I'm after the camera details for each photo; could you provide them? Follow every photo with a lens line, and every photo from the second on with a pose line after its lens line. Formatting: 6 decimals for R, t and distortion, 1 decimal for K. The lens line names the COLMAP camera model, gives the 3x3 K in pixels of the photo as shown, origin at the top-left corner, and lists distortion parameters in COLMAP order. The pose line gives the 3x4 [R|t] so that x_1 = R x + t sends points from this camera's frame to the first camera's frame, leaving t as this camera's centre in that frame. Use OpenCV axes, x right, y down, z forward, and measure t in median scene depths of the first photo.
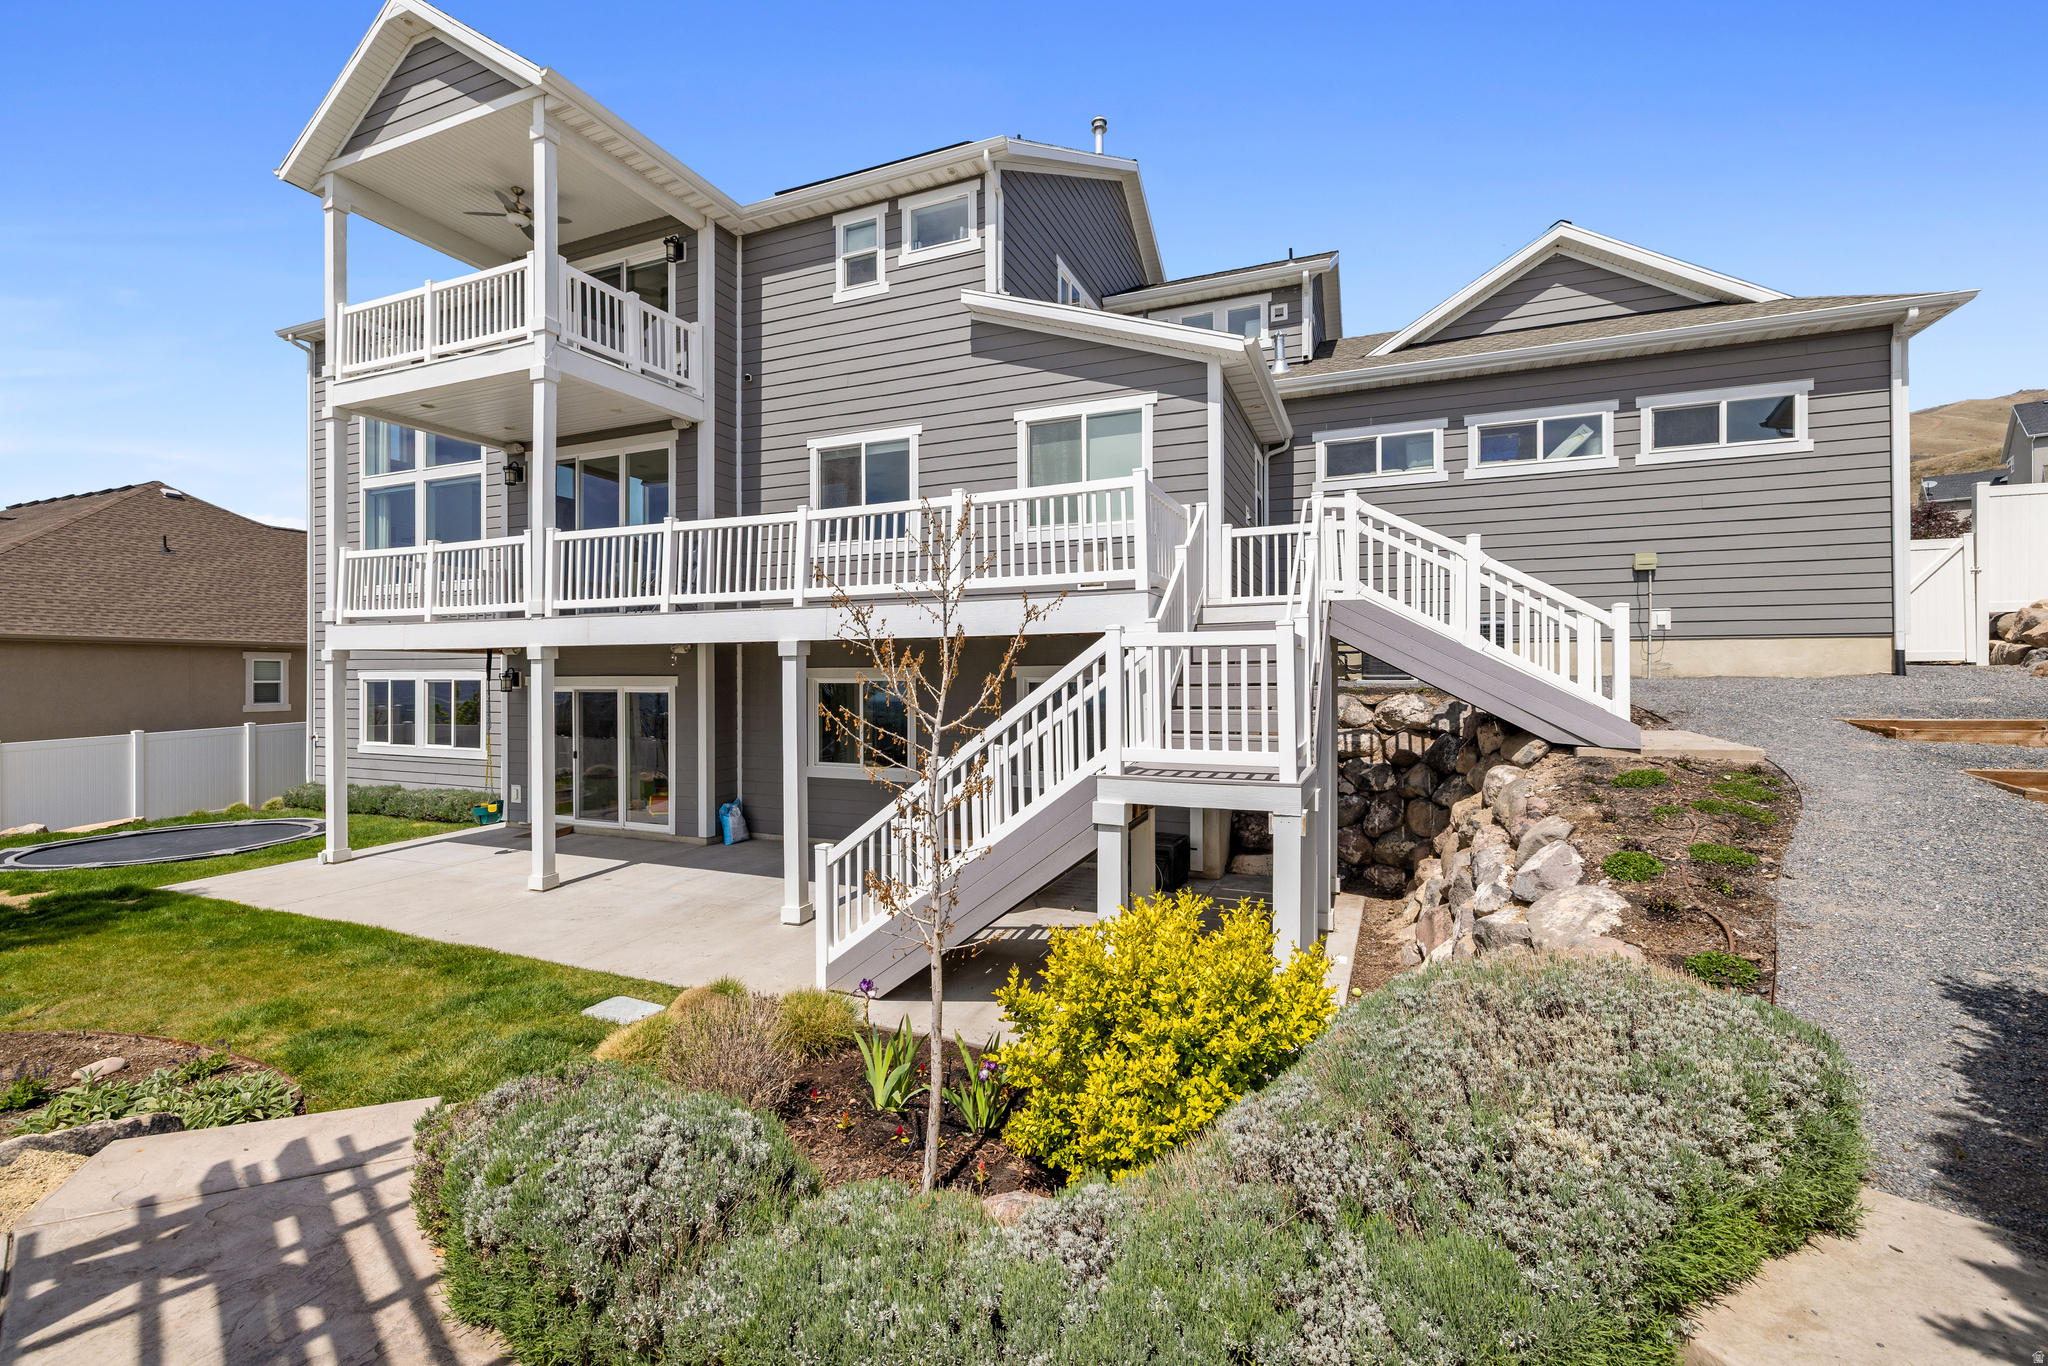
lens RADIAL K [[836.3, 0, 1024.6], [0, 836.3, 676.0], [0, 0, 1]] dist [0.001527, 0.000168]
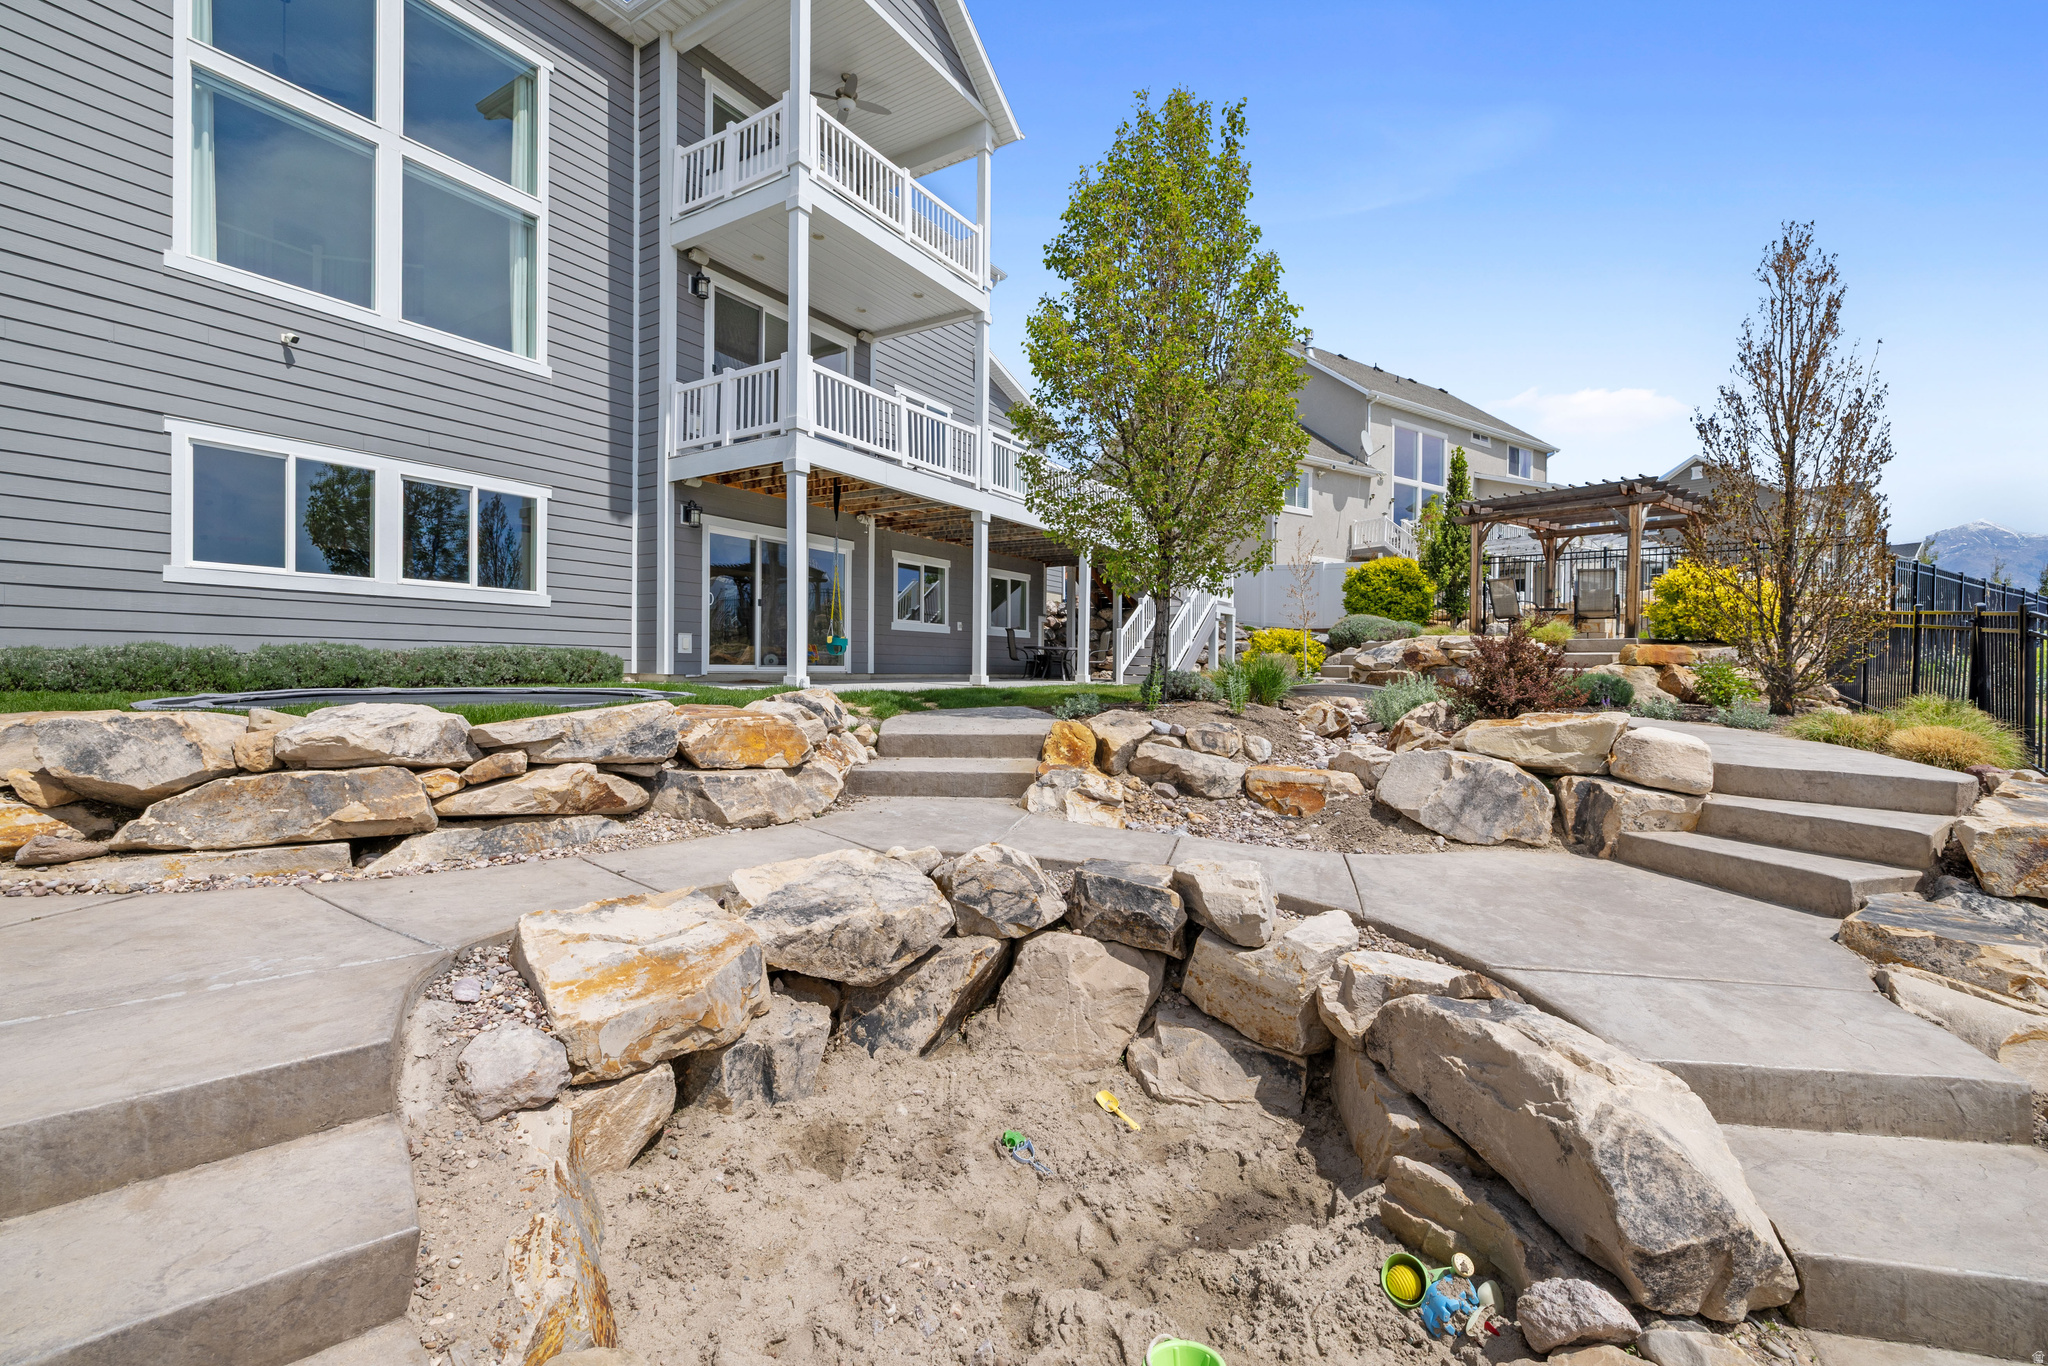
lens RADIAL K [[864.7, 0, 1024.0], [0, 864.7, 683.0], [0, 0, 1]] dist [0.000700, 0.000534]
pose [[0.179493, -0.010672, 0.983701, -1.668244], [-0.009621, 0.999874, 0.012603, 0.194065], [-0.983712, -0.011726, 0.179368, 0.558553]]
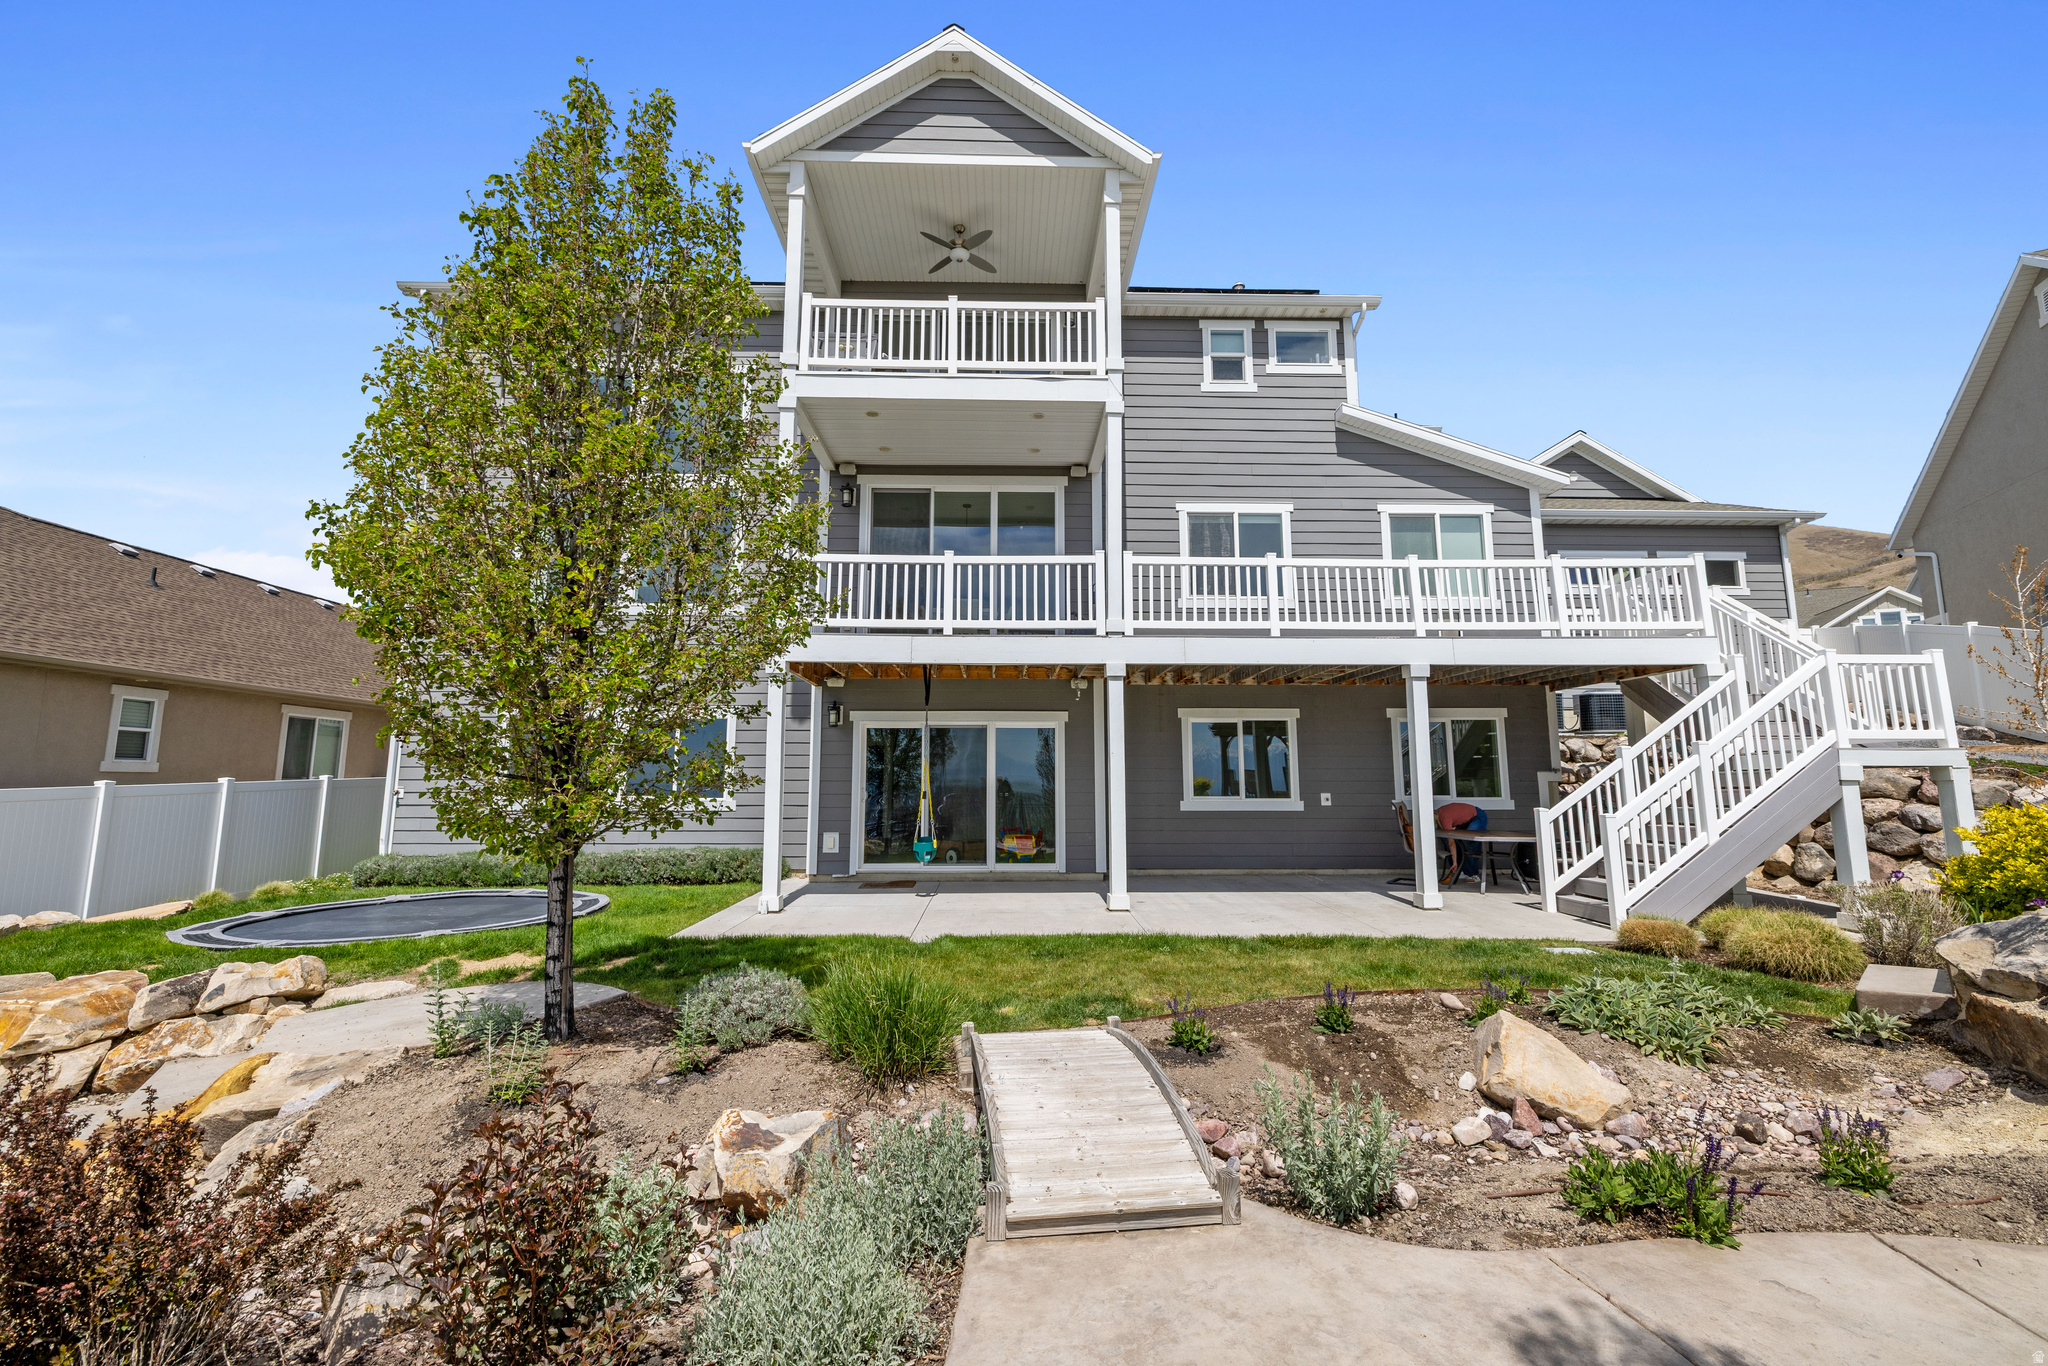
lens RADIAL K [[836.3, 0, 1024.6], [0, 836.3, 676.0], [0, 0, 1]] dist [0.001527, 0.000168]
pose [[0.916590, 0.055223, 0.395997, -0.903557], [-0.003354, 0.991443, -0.130497, 0.093499], [-0.399815, 0.118284, 0.908932, 0.104509]]
